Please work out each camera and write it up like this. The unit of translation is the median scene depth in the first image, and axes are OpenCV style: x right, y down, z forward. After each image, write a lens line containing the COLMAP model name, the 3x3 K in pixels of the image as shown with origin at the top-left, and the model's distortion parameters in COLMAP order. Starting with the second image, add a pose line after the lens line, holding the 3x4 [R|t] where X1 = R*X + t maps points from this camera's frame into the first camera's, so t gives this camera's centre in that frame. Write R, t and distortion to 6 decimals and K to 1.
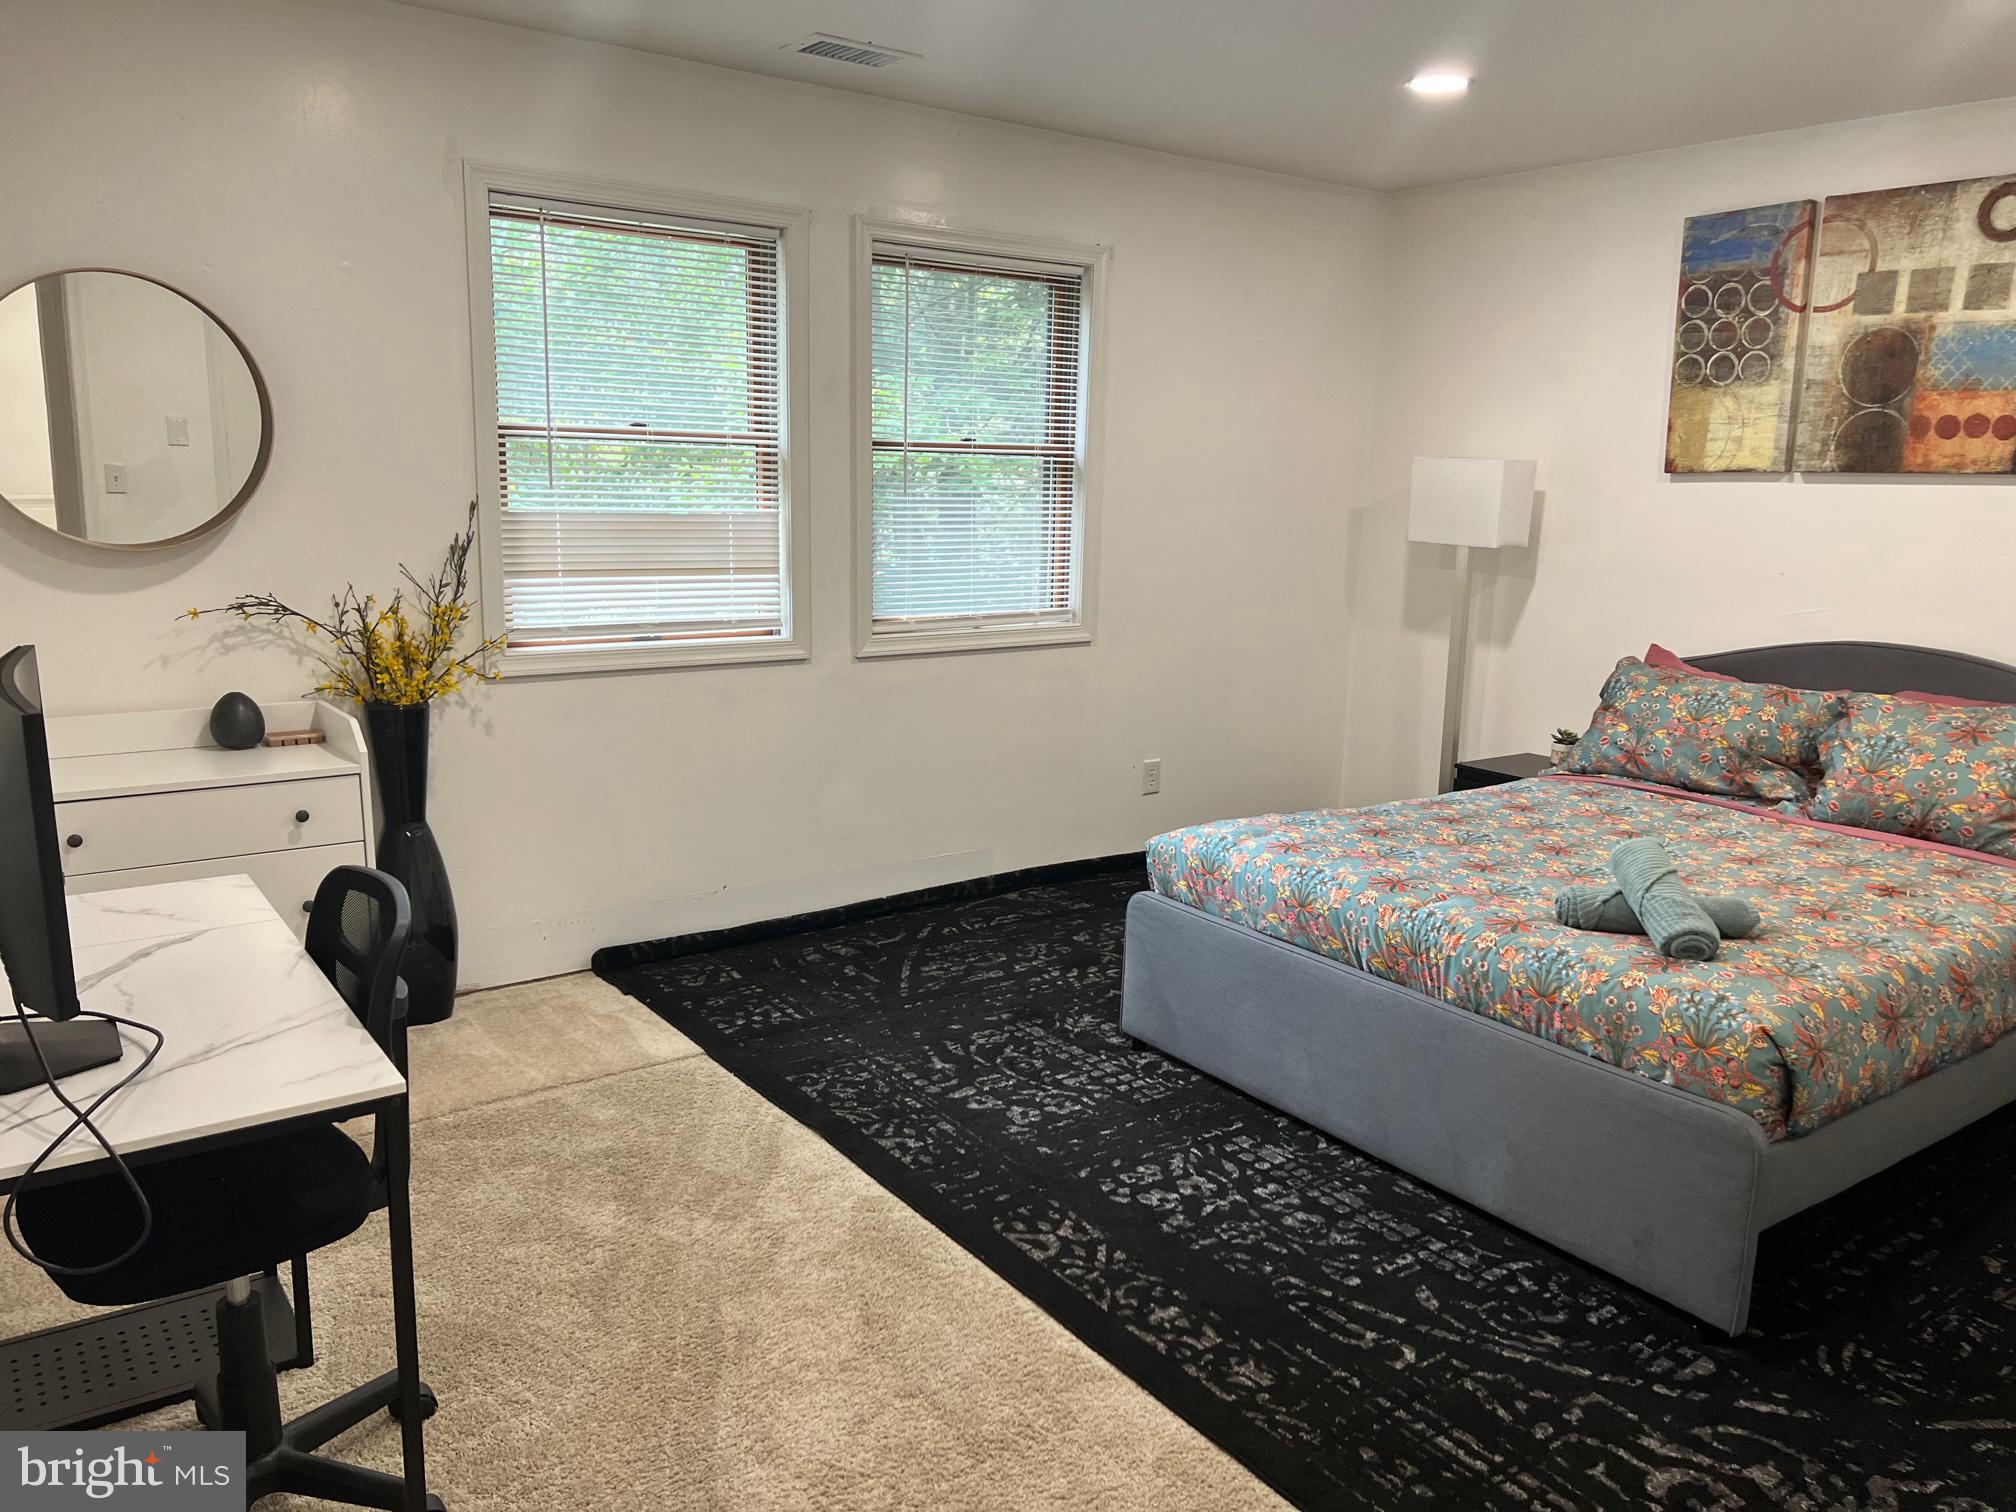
lens RADIAL K [[1507.3, 0, 999.6], [0, 1507.3, 747.2], [0, 0, 1]] dist [0.090801, -0.101577]
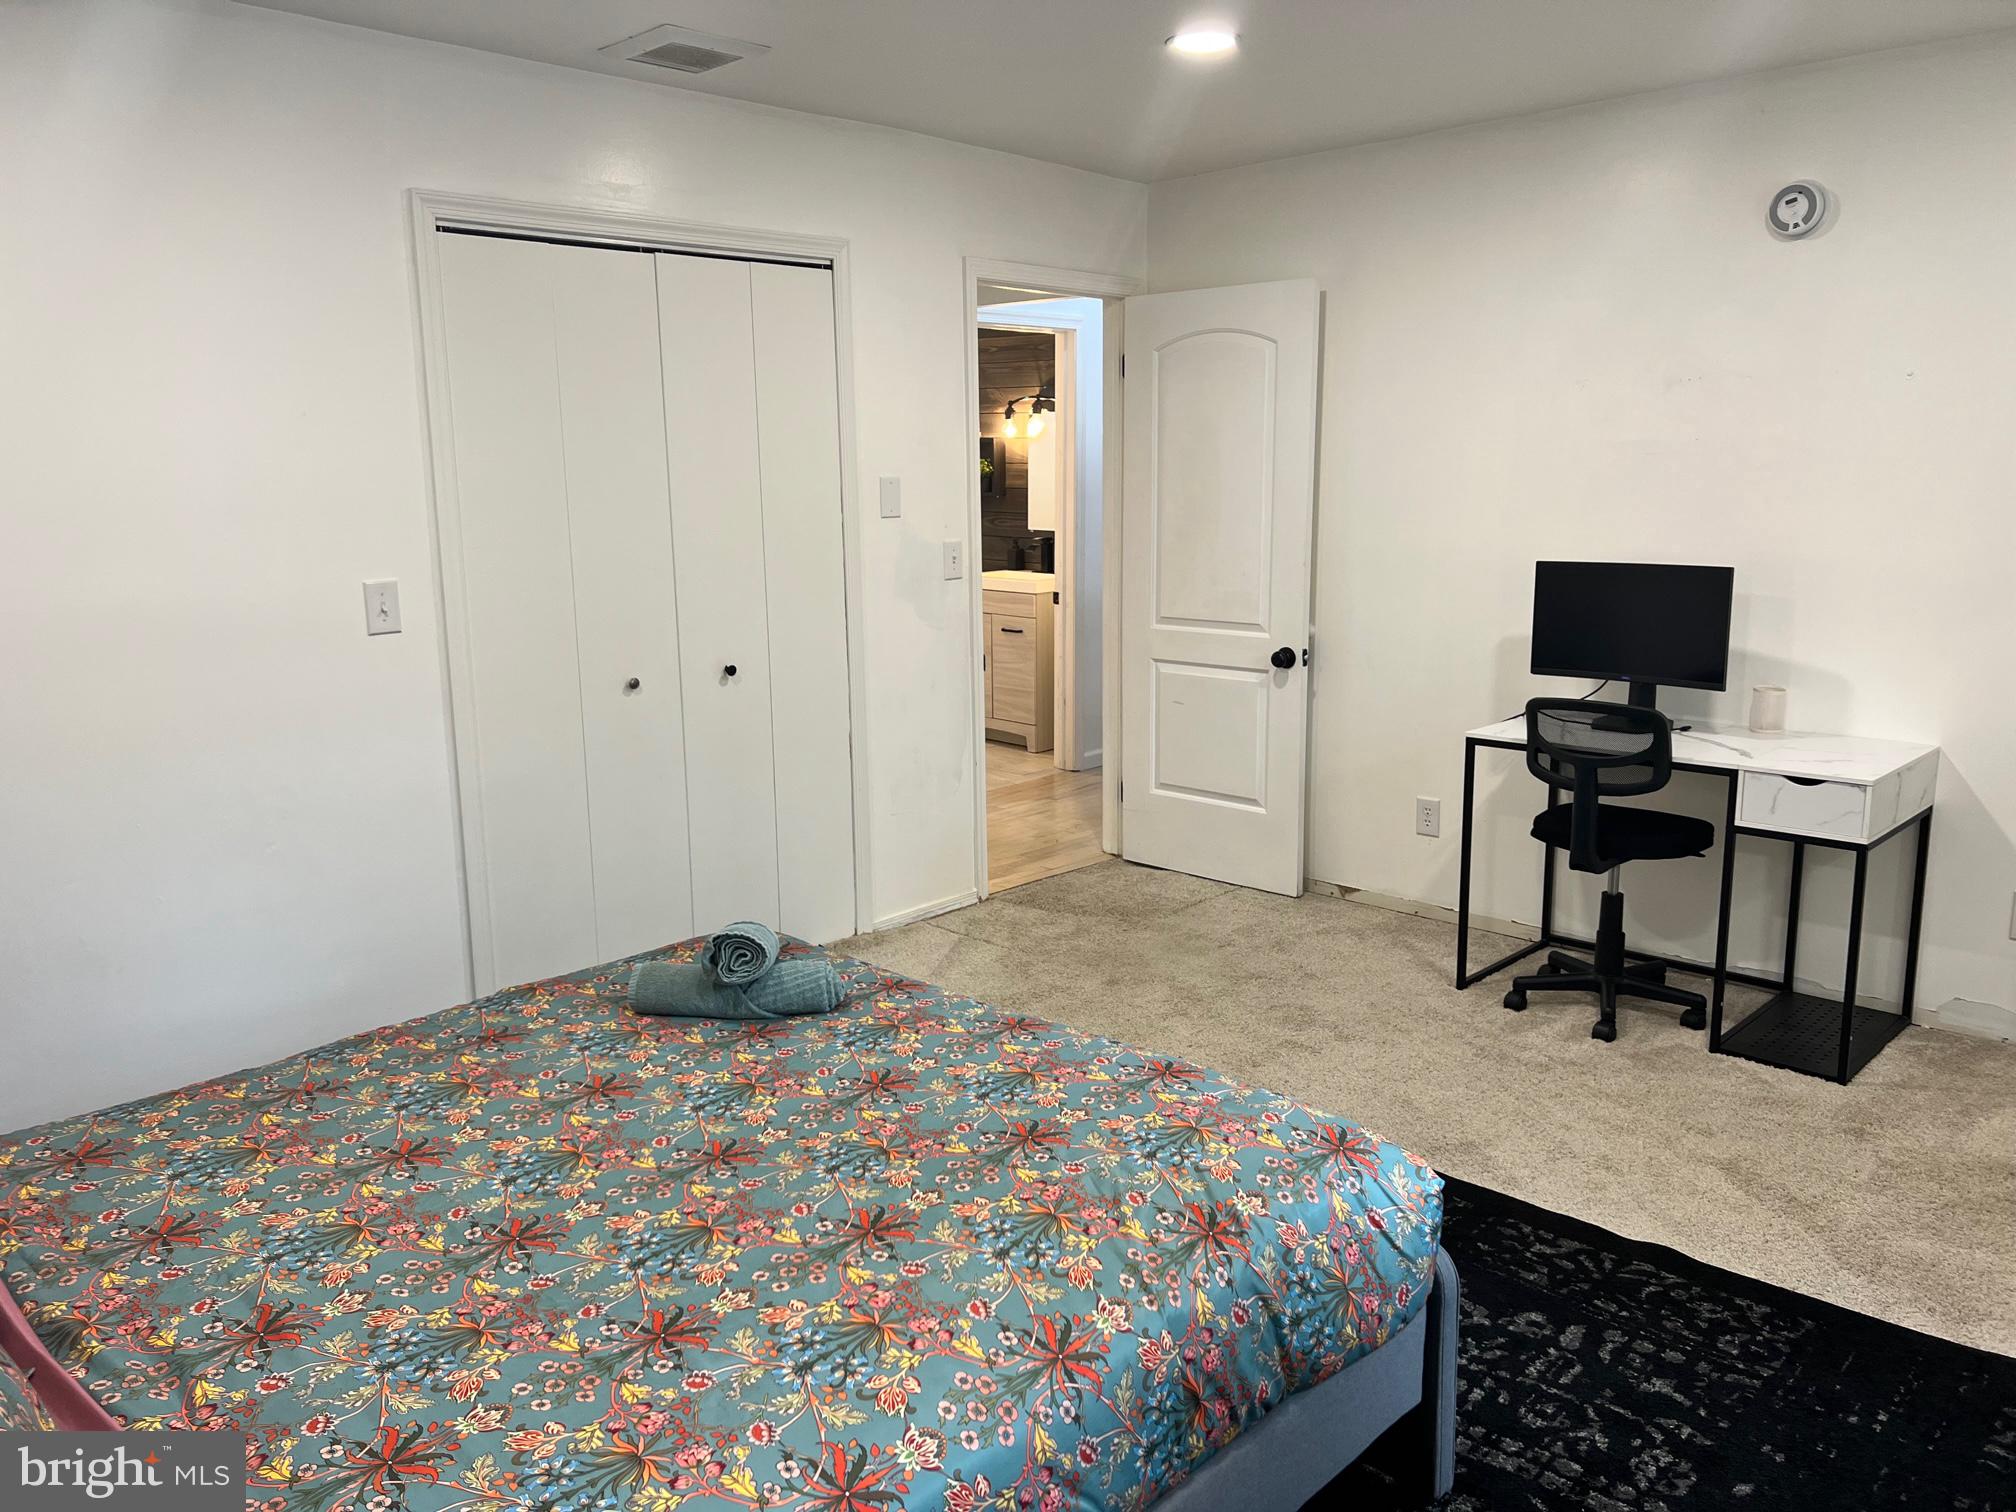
lens RADIAL K [[1507.3, 0, 999.6], [0, 1507.3, 747.2], [0, 0, 1]] dist [0.090801, -0.101577]
pose [[-0.983746, 0.022743, -0.178118, 0.366239], [-0.044031, 0.931110, 0.362072, -0.287667], [0.174082, 0.364029, -0.914974, 1.496345]]
